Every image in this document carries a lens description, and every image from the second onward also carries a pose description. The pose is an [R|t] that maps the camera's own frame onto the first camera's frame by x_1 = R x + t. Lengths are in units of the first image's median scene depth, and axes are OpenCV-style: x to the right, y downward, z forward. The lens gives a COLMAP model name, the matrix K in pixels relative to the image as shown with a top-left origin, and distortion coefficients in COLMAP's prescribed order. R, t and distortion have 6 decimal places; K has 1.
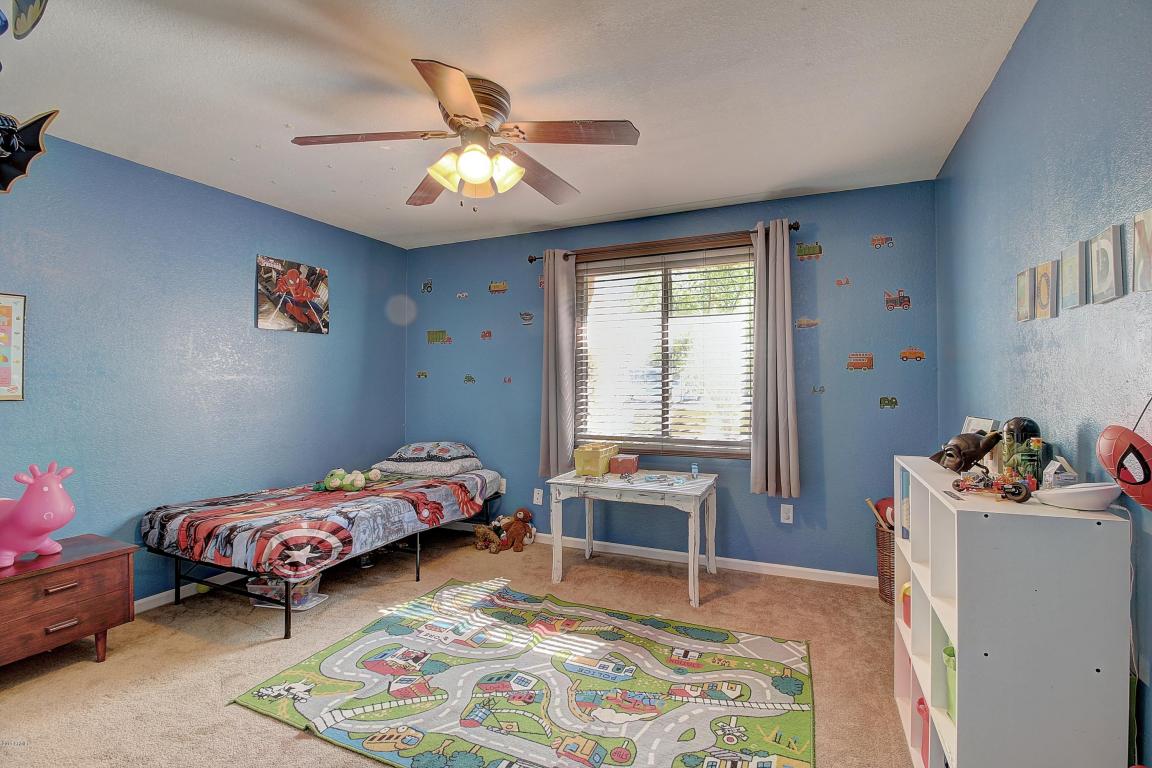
lens RADIAL K [[529.1, 0, 575.9], [0, 529.1, 372.9], [0, 0, 1]] dist [0.001612, -0.015567]
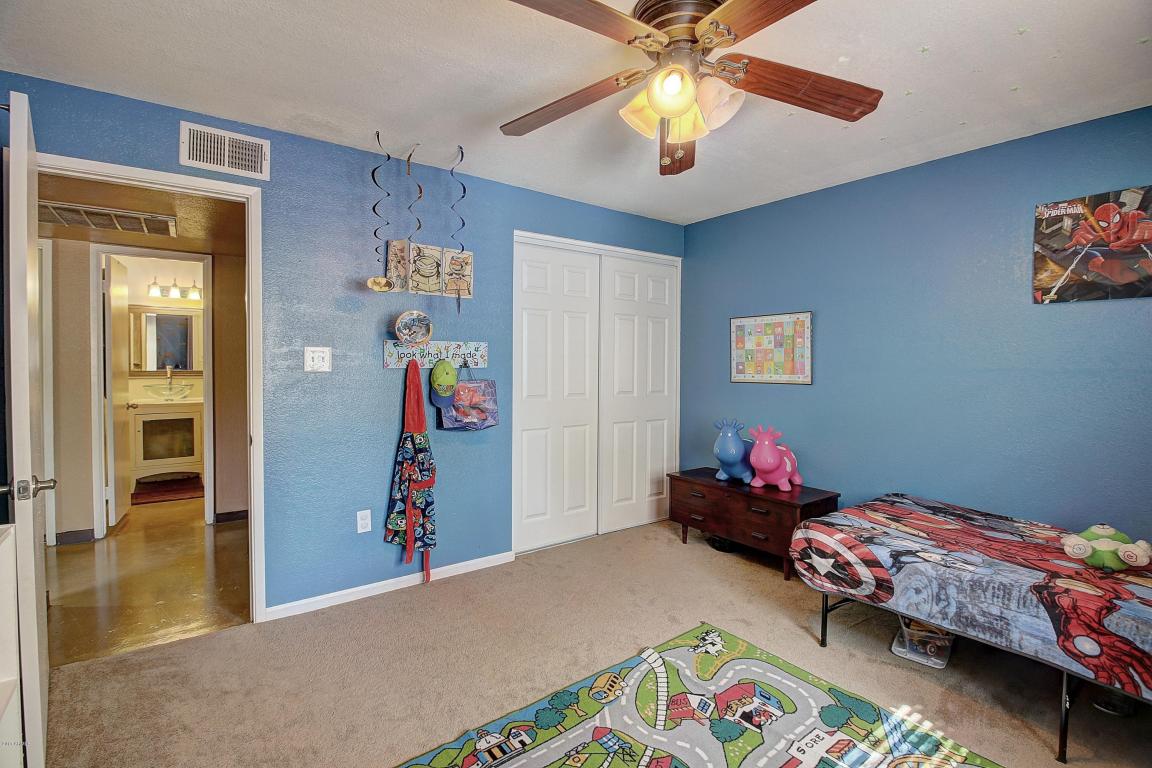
lens RADIAL K [[529.1, 0, 575.9], [0, 529.1, 372.9], [0, 0, 1]] dist [0.001612, -0.015567]
pose [[-0.483778, 0.012604, -0.875100, 0.463734], [0.005332, 0.999920, 0.011454, 0.000239], [0.875175, 0.000876, -0.483807, 1.015922]]
